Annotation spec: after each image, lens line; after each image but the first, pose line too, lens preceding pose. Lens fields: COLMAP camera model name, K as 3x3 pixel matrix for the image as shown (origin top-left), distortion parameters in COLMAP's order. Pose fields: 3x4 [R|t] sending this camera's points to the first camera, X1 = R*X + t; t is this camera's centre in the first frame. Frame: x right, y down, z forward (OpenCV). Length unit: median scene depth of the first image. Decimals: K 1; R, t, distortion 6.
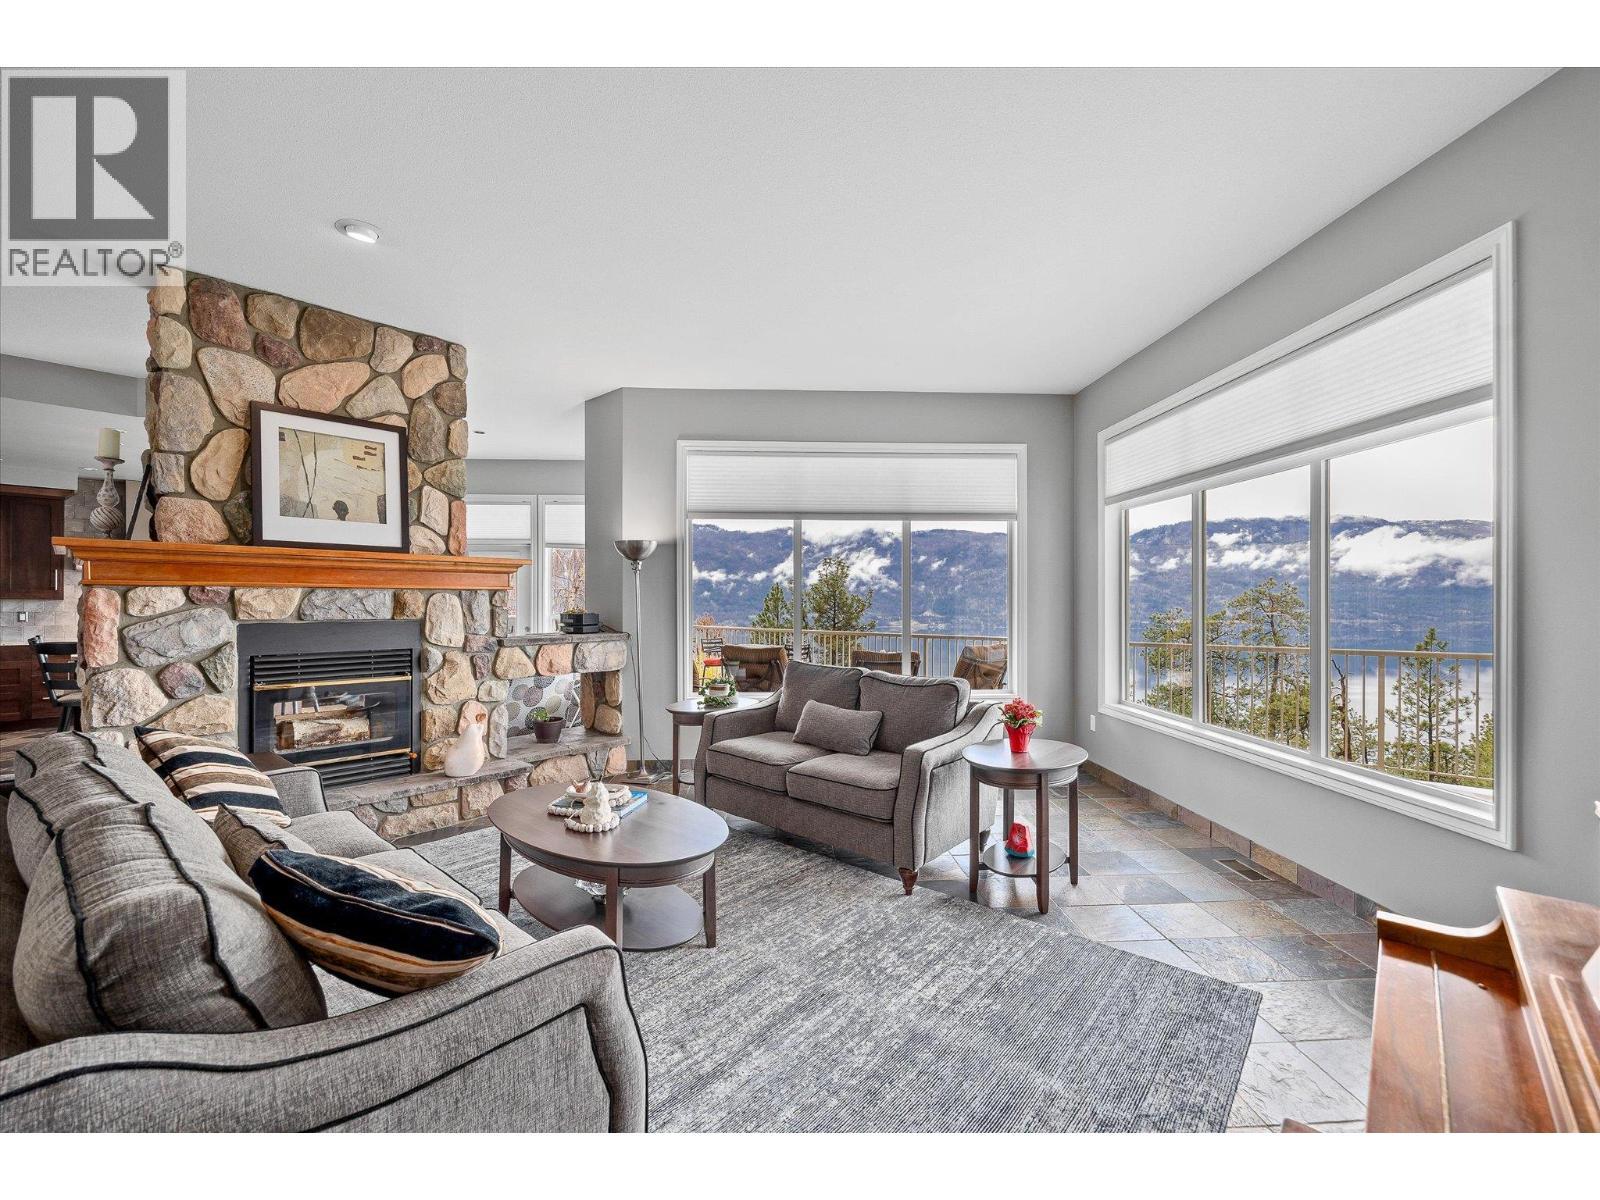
lens RADIAL K [[674.7, 0, 801.3], [0, 674.7, 595.9], [0, 0, 1]] dist [-0.000303, -0.000296]
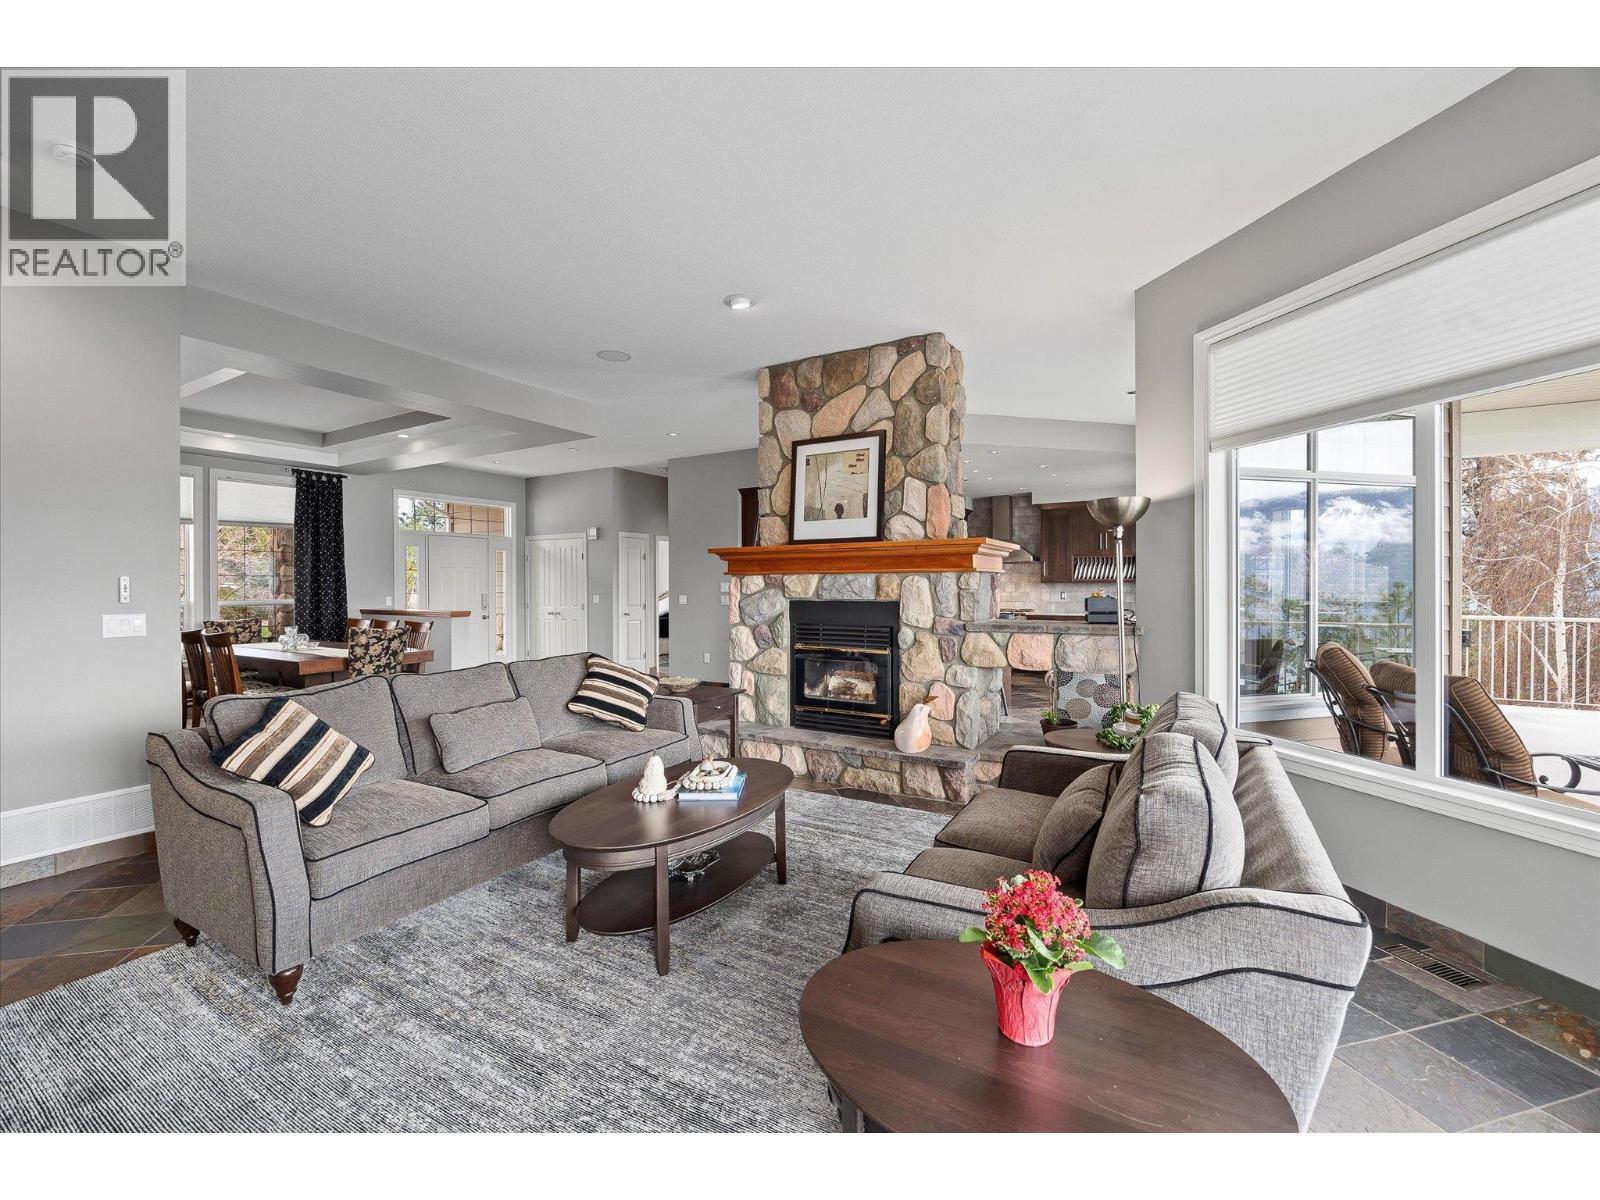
lens RADIAL K [[674.7, 0, 800.0], [0, 674.7, 585.1], [0, 0, 1]] dist [-0.000303, -0.000296]
pose [[0.193993, -0.002672, -0.980999, 0.504674], [0.012077, 0.999927, -0.000335, 0.008712], [0.980929, -0.011782, 0.194011, 0.662936]]
